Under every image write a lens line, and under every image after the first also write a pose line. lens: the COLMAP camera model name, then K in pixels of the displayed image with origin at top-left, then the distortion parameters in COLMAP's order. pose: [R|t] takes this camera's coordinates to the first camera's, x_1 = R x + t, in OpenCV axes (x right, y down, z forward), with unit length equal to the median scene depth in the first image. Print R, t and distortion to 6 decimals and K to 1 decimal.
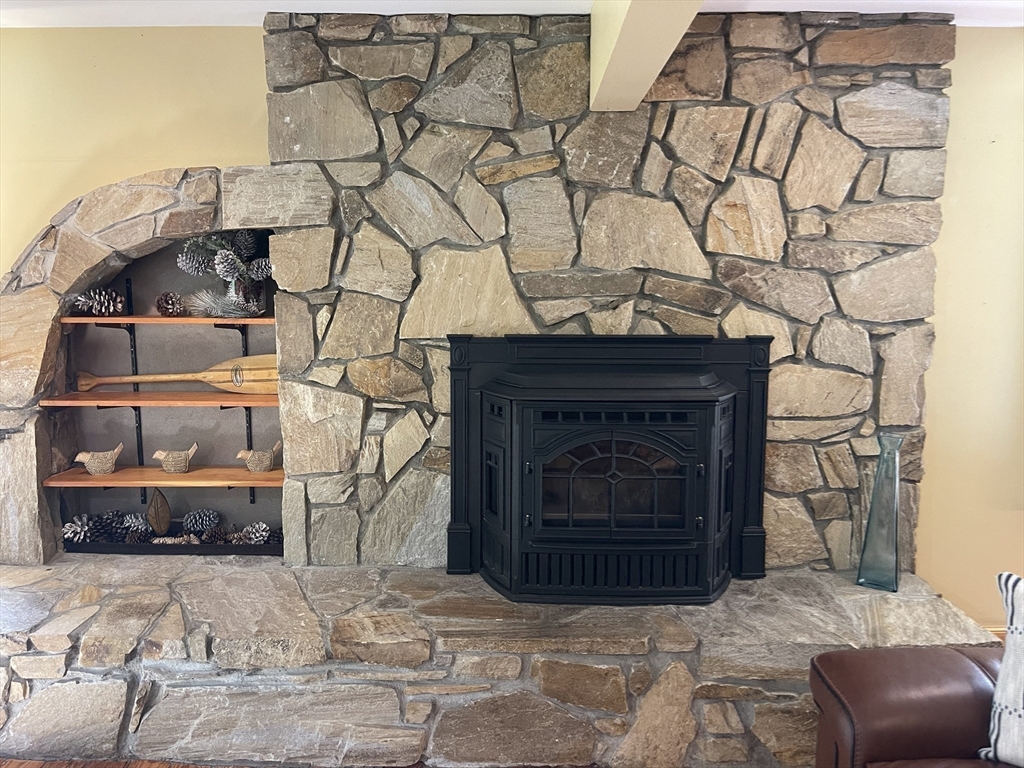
lens RADIAL K [[764.1, 0, 513.7], [0, 764.1, 393.9], [0, 0, 1]] dist [0.052195, -0.069920]
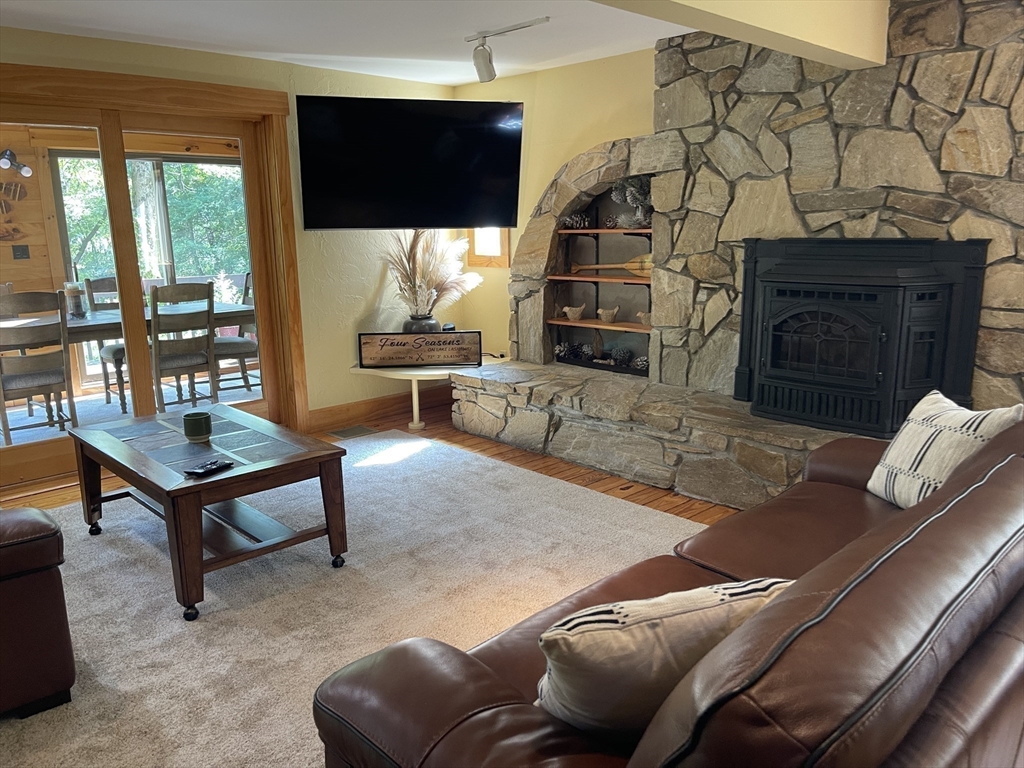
lens RADIAL K [[764.1, 0, 505.7], [0, 764.1, 388.0], [0, 0, 1]] dist [0.052195, -0.069920]
pose [[0.701089, 0.136456, -0.699895, 0.685506], [-0.072539, 0.990076, 0.120368, 0.066155], [0.709374, -0.033619, 0.704030, -0.402190]]
